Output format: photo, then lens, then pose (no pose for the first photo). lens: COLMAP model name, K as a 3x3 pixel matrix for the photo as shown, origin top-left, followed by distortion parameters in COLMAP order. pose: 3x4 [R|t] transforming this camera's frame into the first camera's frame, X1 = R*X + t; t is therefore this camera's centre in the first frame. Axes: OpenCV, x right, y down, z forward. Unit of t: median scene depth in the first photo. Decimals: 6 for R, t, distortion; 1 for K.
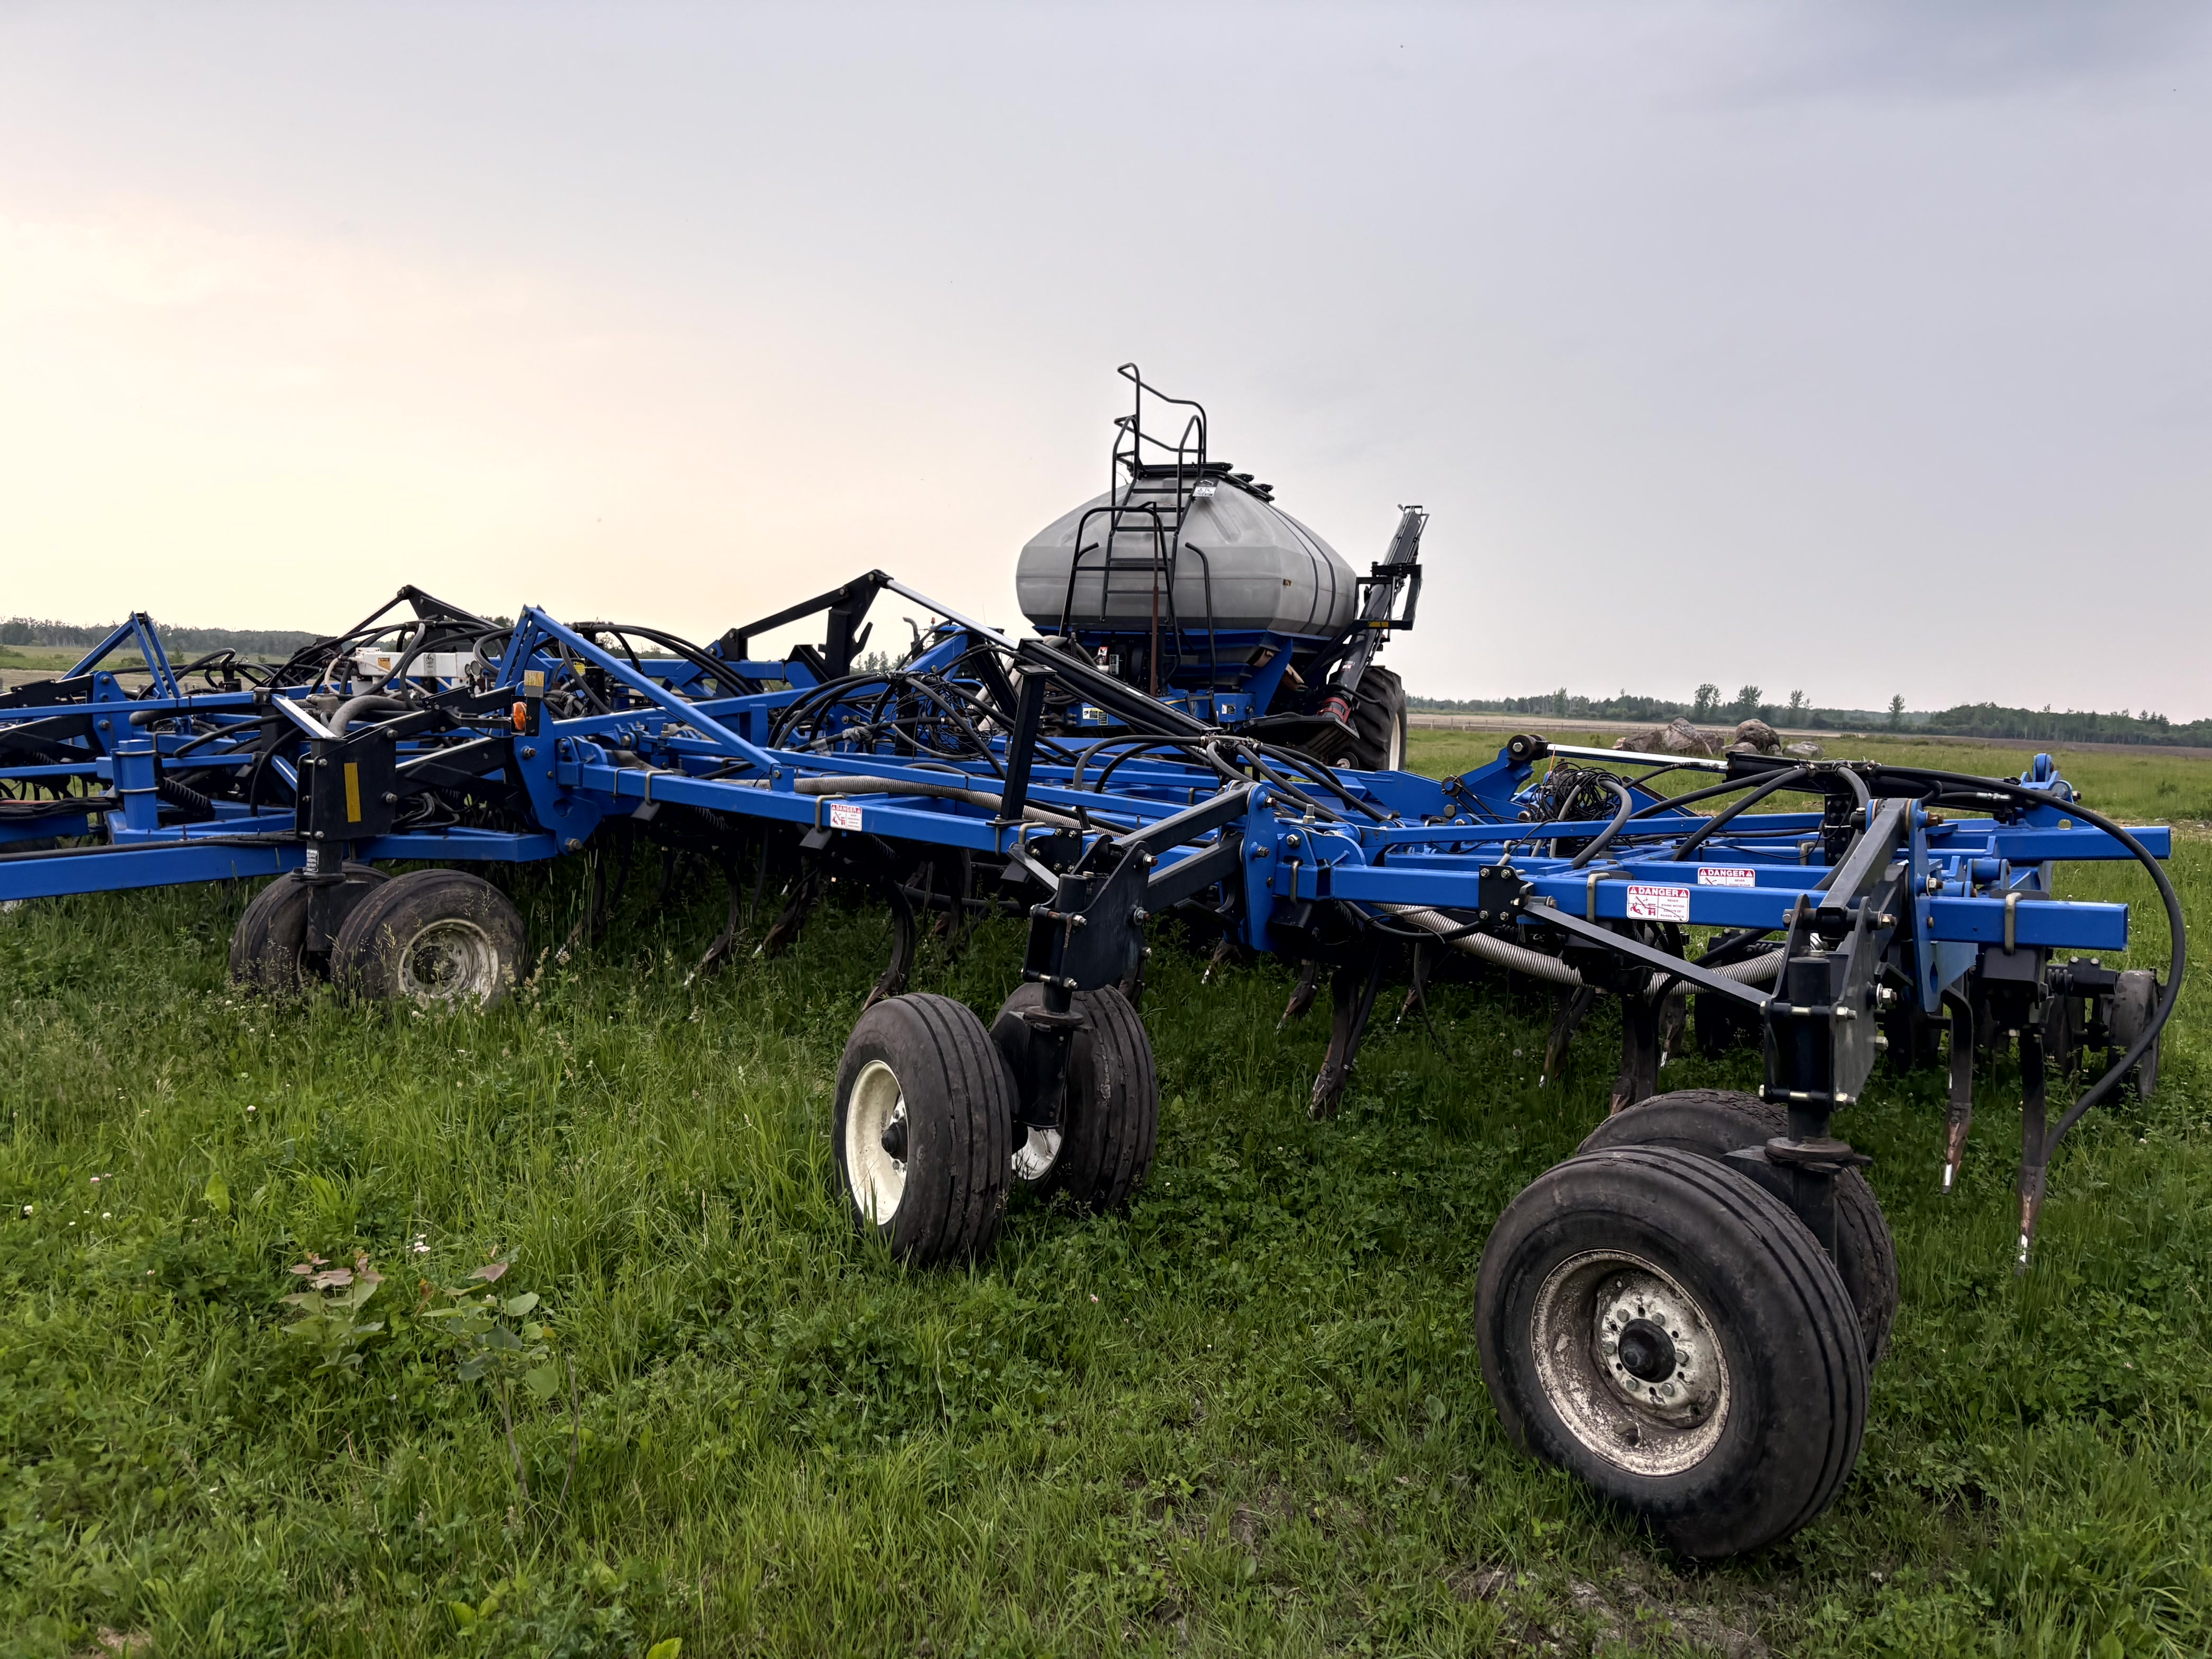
lens RADIAL K [[1589.7, 0, 1124.1], [0, 1589.7, 816.4], [0, 0, 1]] dist [0.055740, -0.057876]
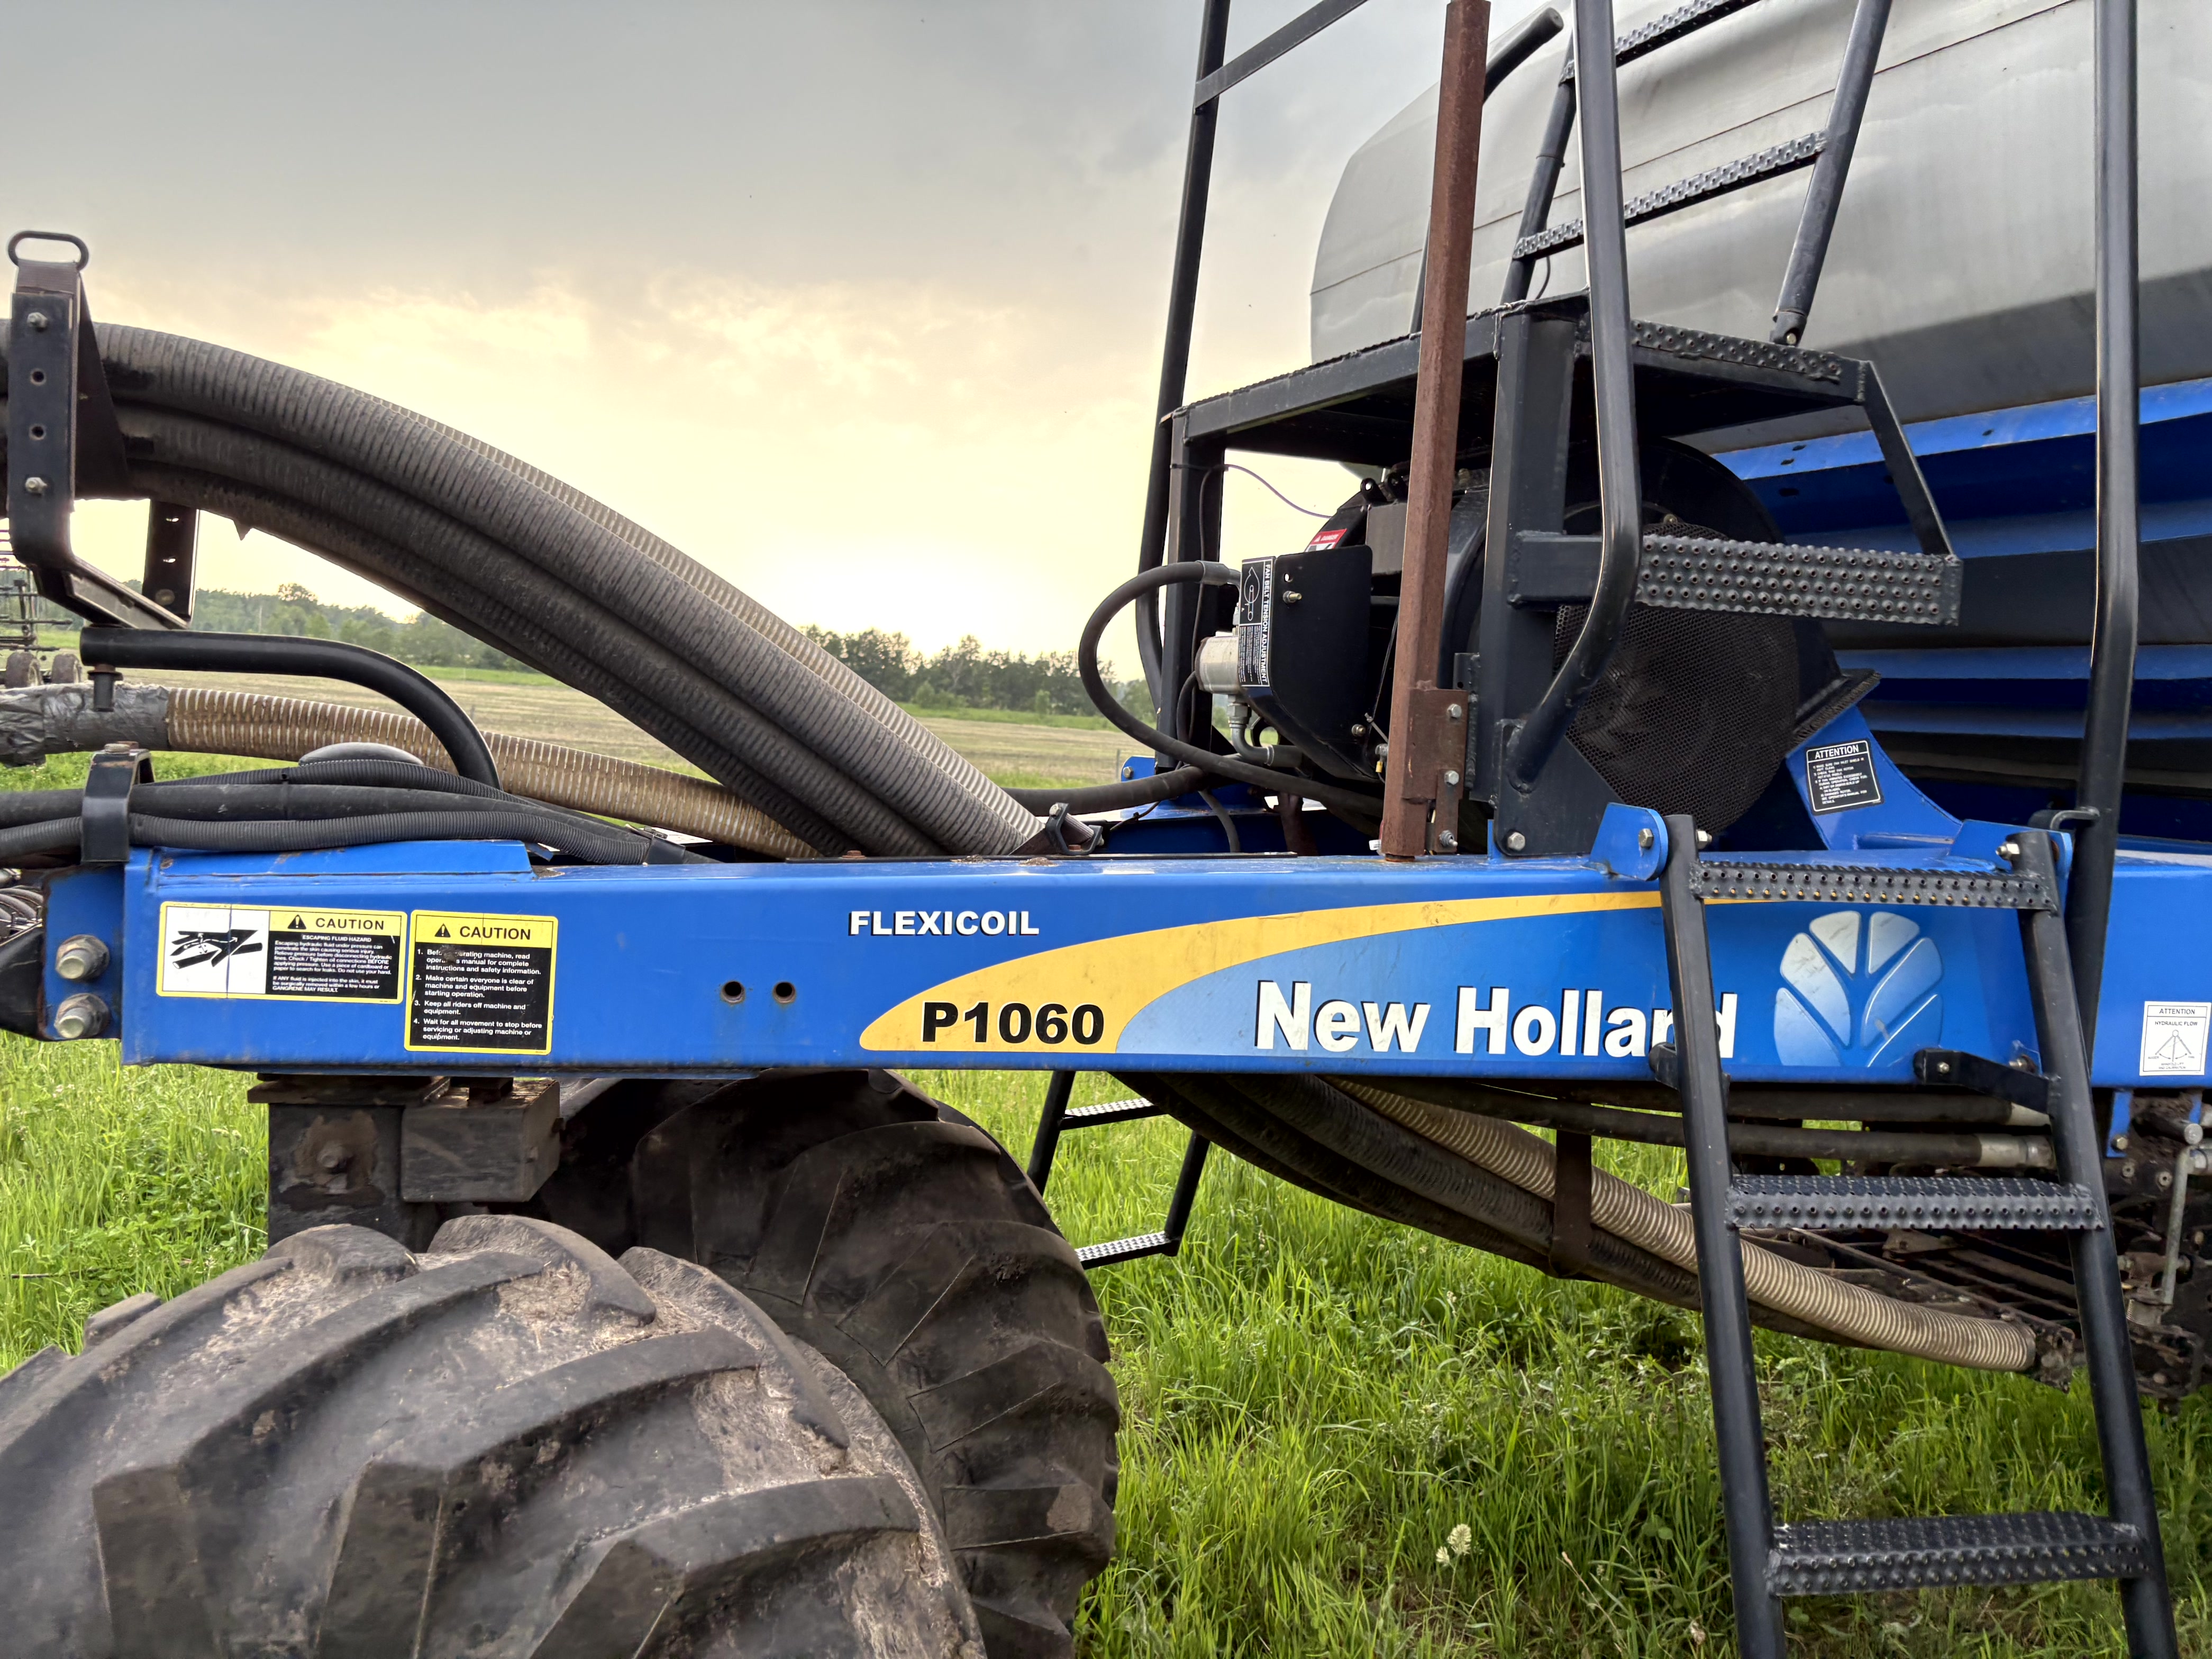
lens RADIAL K [[1589.7, 0, 1124.1], [0, 1589.7, 816.4], [0, 0, 1]] dist [0.055740, -0.057876]
pose [[0.657776, 0.058326, -0.750952, 0.089509], [-0.104018, 0.994479, -0.013871, -0.062057], [0.745997, 0.087236, 0.660211, 0.740821]]
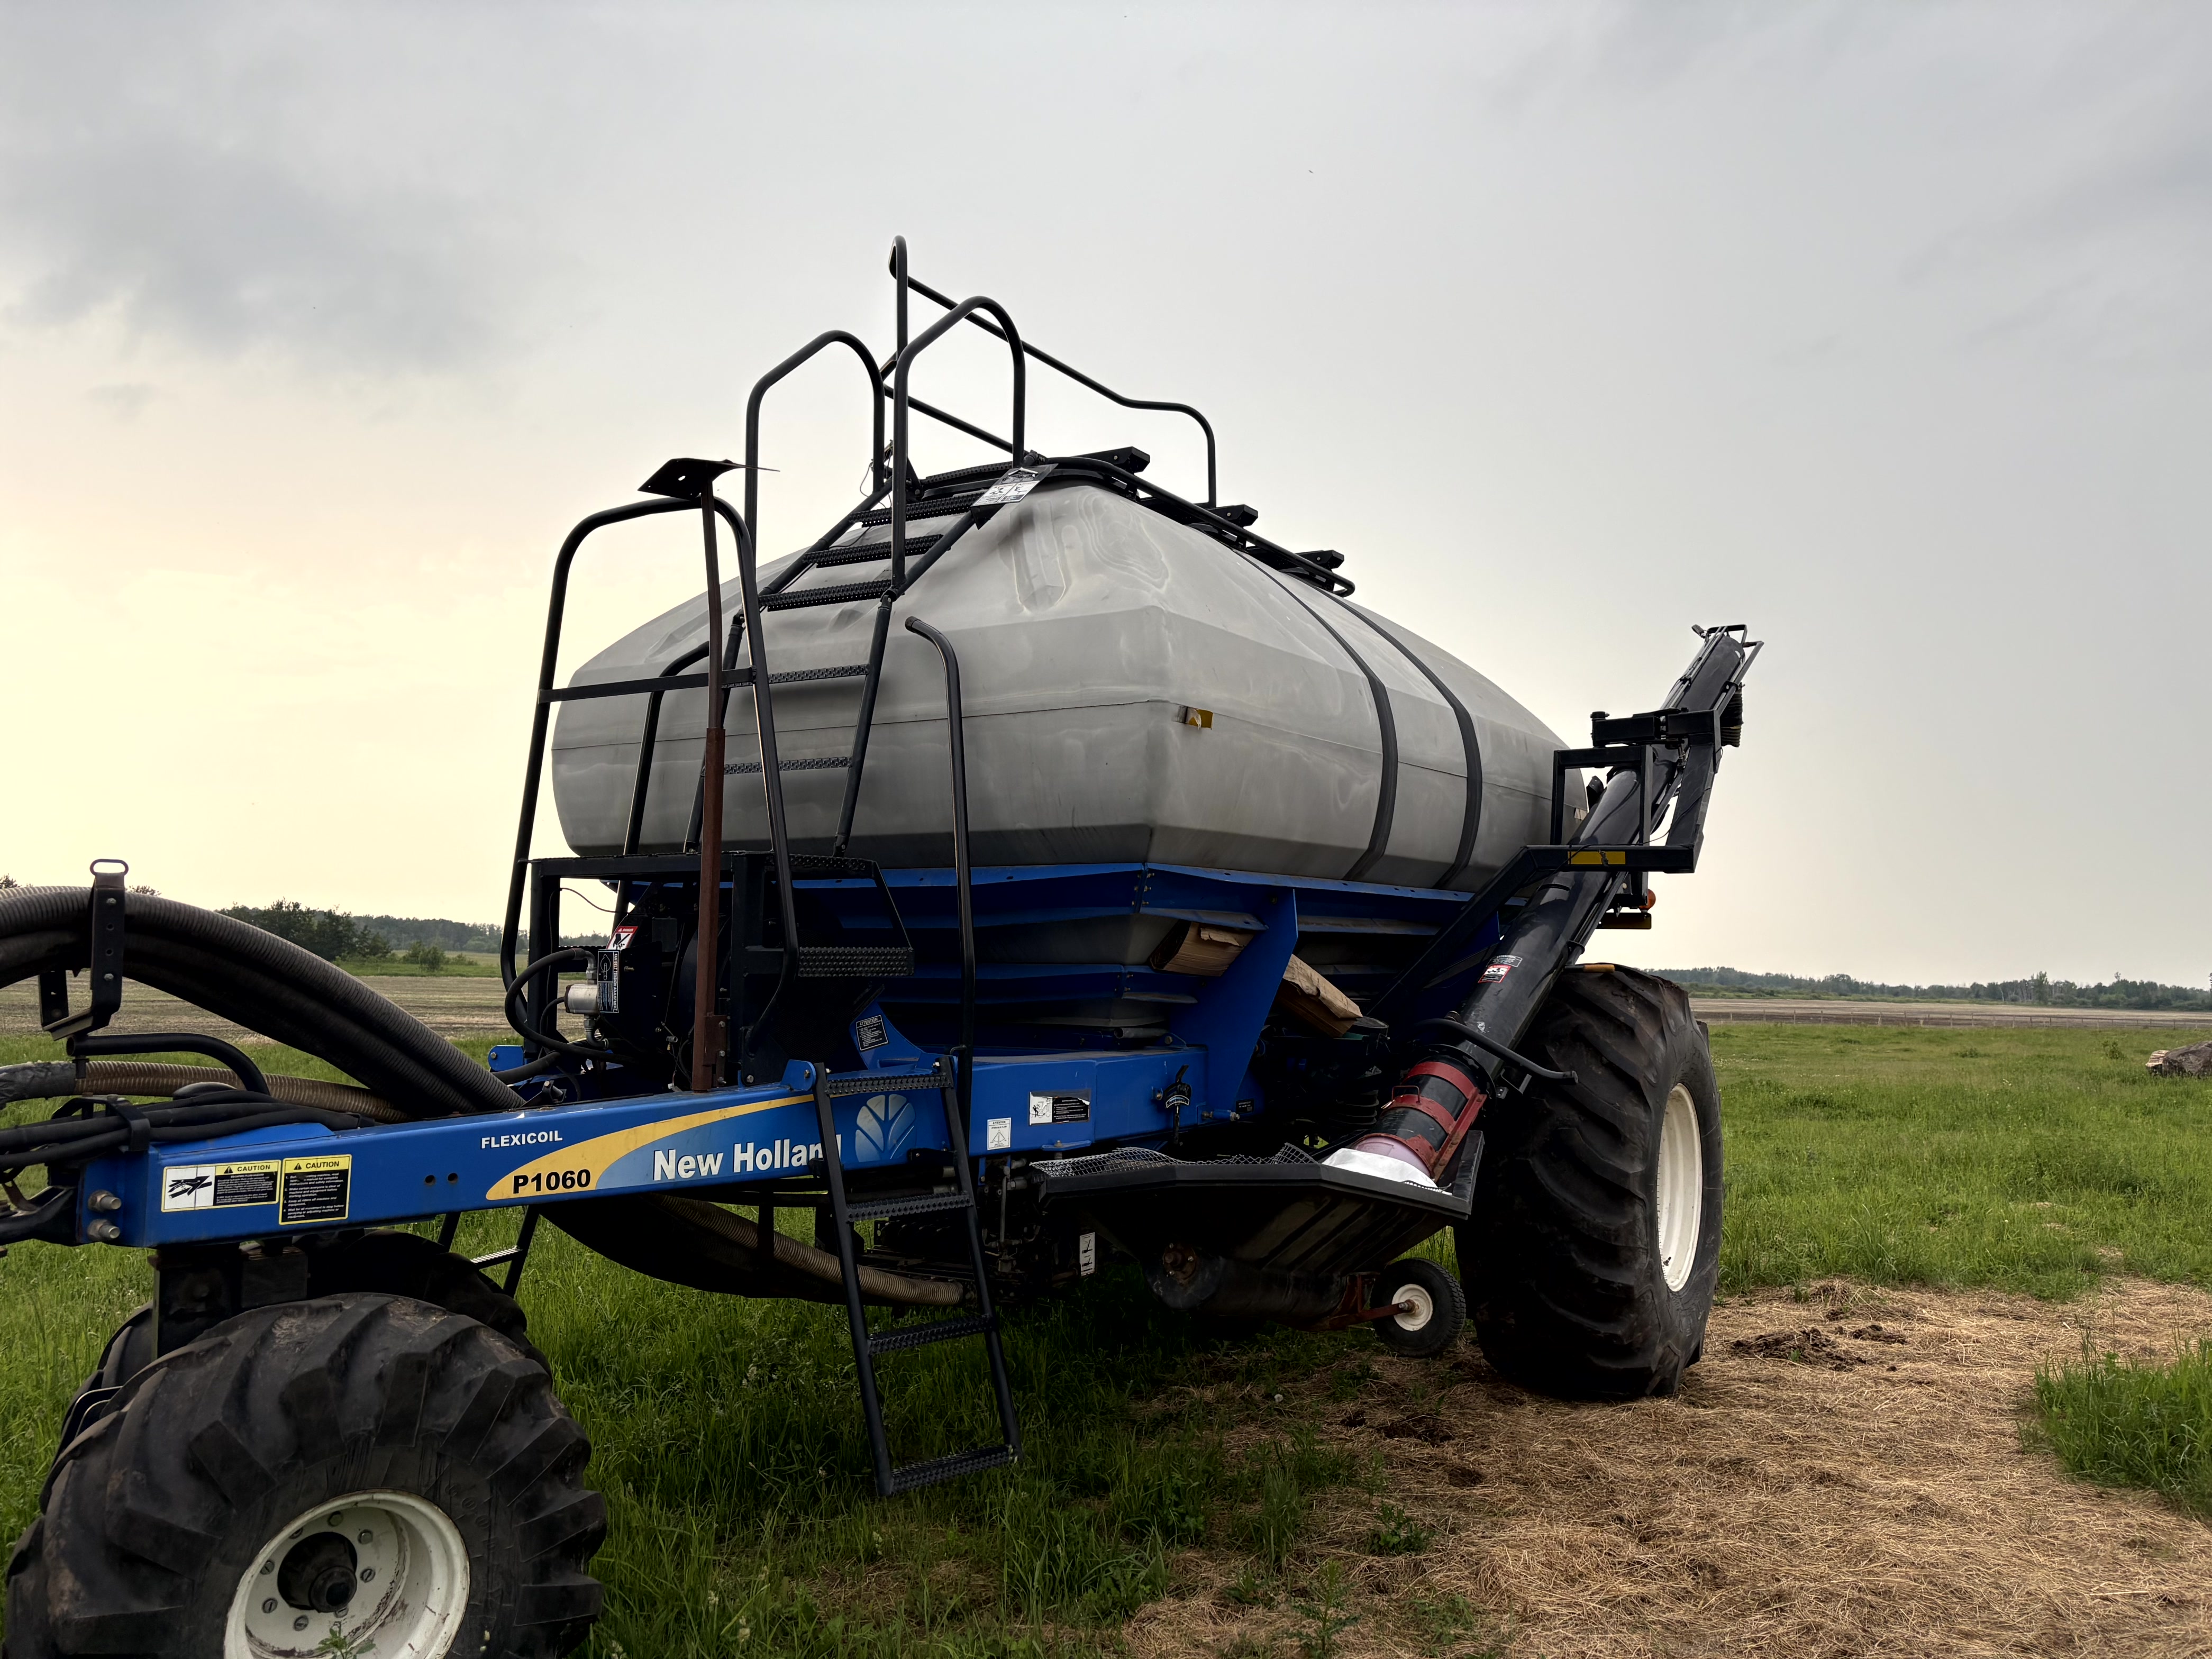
lens RADIAL K [[1589.7, 0, 1124.1], [0, 1589.7, 816.4], [0, 0, 1]] dist [0.055740, -0.057876]
pose [[0.969100, -0.035779, -0.244061, 0.143817], [-0.008845, 0.983748, -0.179337, -0.060782], [0.246511, 0.175955, 0.953033, 0.604877]]
